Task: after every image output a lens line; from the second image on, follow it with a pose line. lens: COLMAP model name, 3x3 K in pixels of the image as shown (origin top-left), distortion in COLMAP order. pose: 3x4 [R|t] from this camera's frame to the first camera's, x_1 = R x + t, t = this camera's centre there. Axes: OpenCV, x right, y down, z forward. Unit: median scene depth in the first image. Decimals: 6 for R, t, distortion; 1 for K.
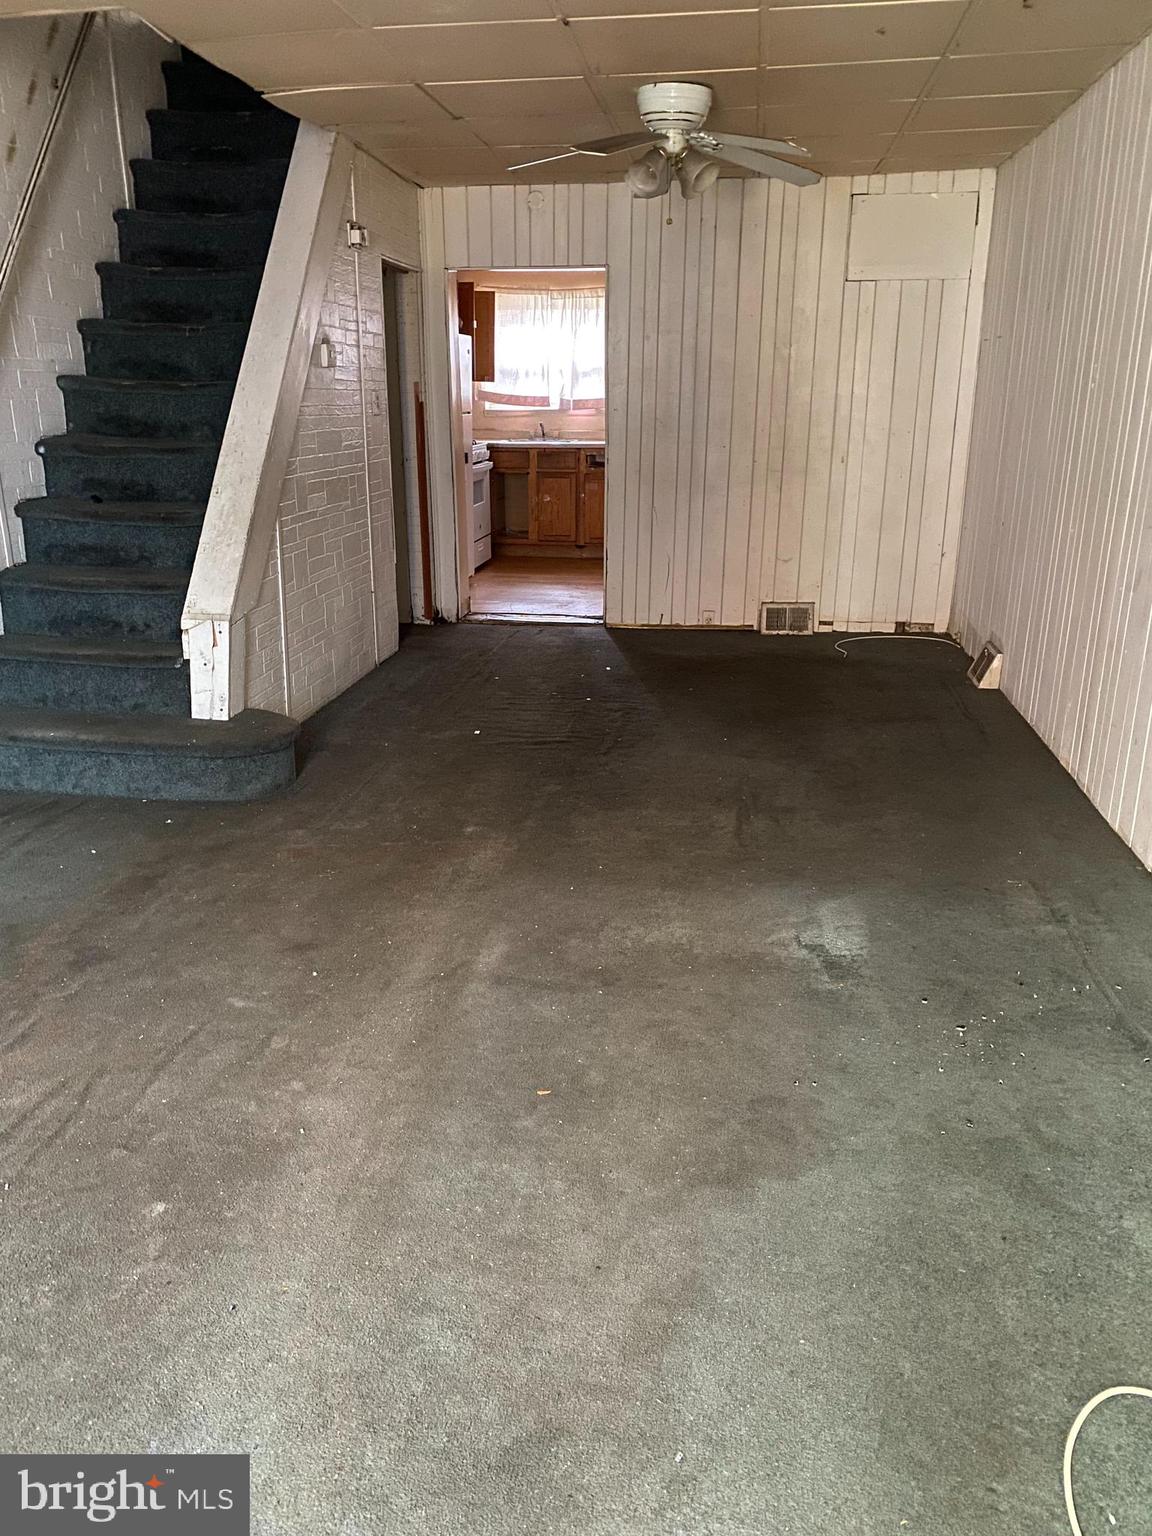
lens RADIAL K [[1159.1, 0, 572.4], [0, 1159.1, 770.2], [0, 0, 1]] dist [0.008162, 0.000083]
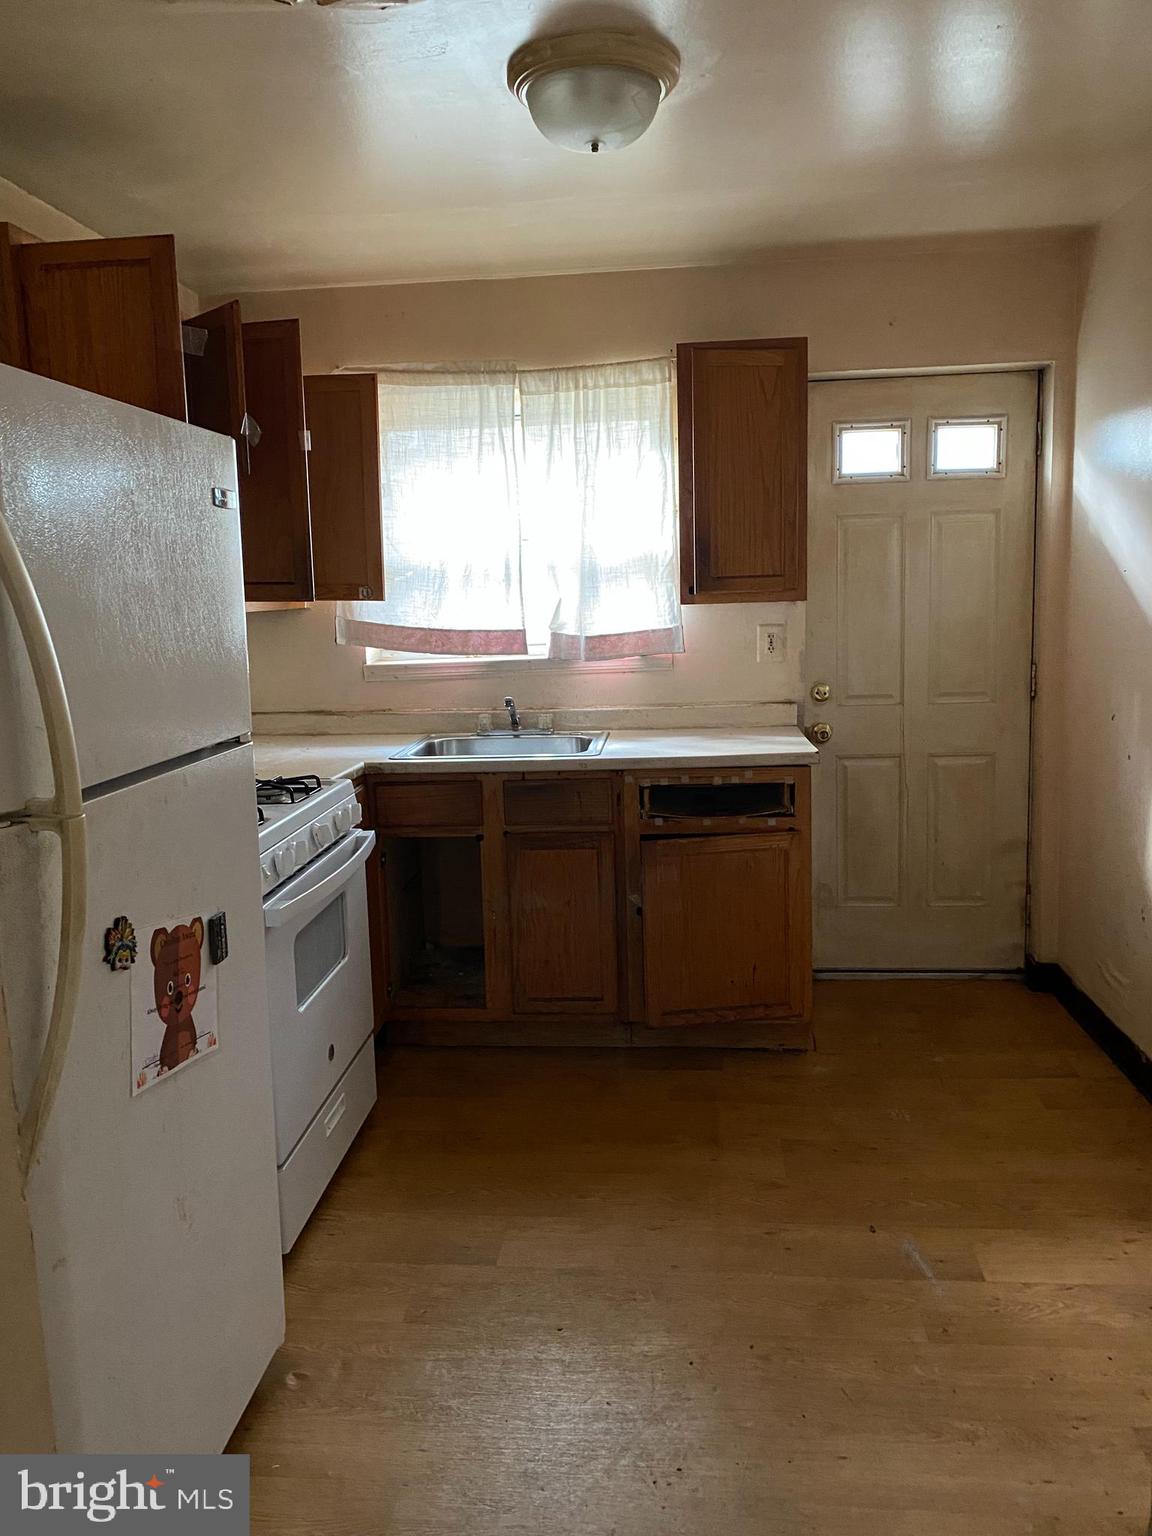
lens RADIAL K [[1159.1, 0, 577.2], [0, 1159.1, 764.8], [0, 0, 1]] dist [0.008162, 0.000083]
pose [[0.997859, -0.040143, 0.051631, -0.024890], [0.048087, 0.985419, -0.163208, -0.212821], [-0.044327, 0.165341, 0.985240, 0.621158]]
